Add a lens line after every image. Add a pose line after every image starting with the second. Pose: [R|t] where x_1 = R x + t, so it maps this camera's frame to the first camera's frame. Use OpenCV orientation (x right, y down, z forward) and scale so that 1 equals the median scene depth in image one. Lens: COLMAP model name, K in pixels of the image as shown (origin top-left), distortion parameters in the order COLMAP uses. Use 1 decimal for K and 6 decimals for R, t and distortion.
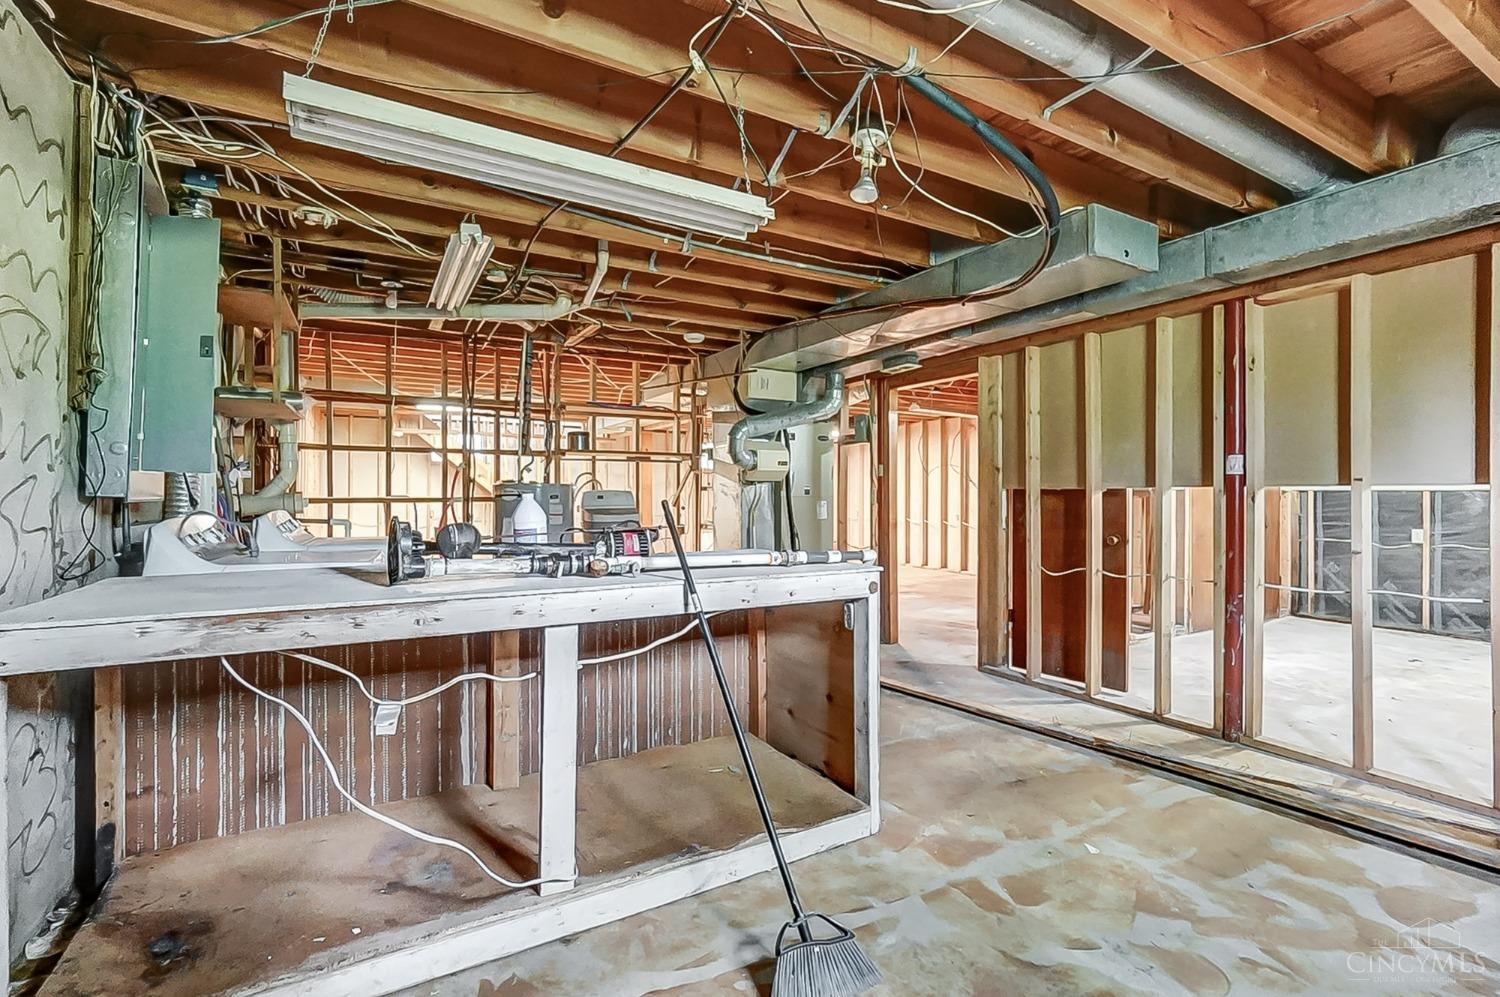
lens RADIAL K [[674.8, 0, 752.5], [0, 674.8, 496.1], [0, 0, 1]] dist [-0.017041, 0.000051]
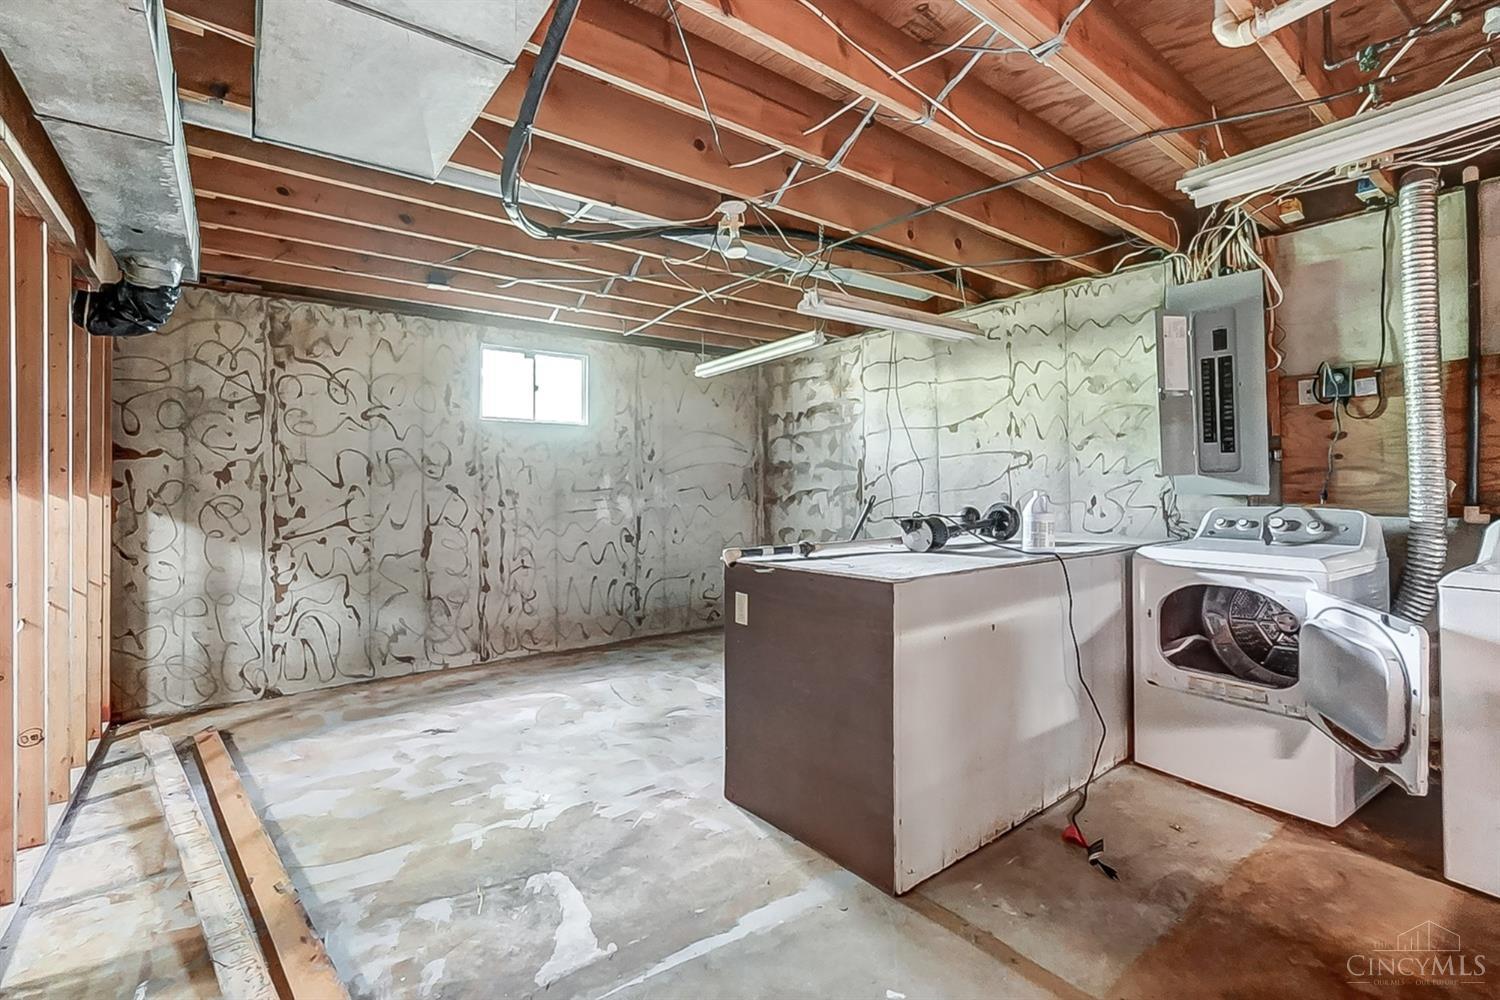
lens RADIAL K [[674.8, 0, 748.3], [0, 674.8, 490.5], [0, 0, 1]] dist [-0.017041, 0.000051]
pose [[-0.990494, 0.006537, -0.137398, 0.350124], [0.006513, 0.999979, 0.000622, -0.008082], [0.137399, -0.000279, -0.990516, 2.466553]]
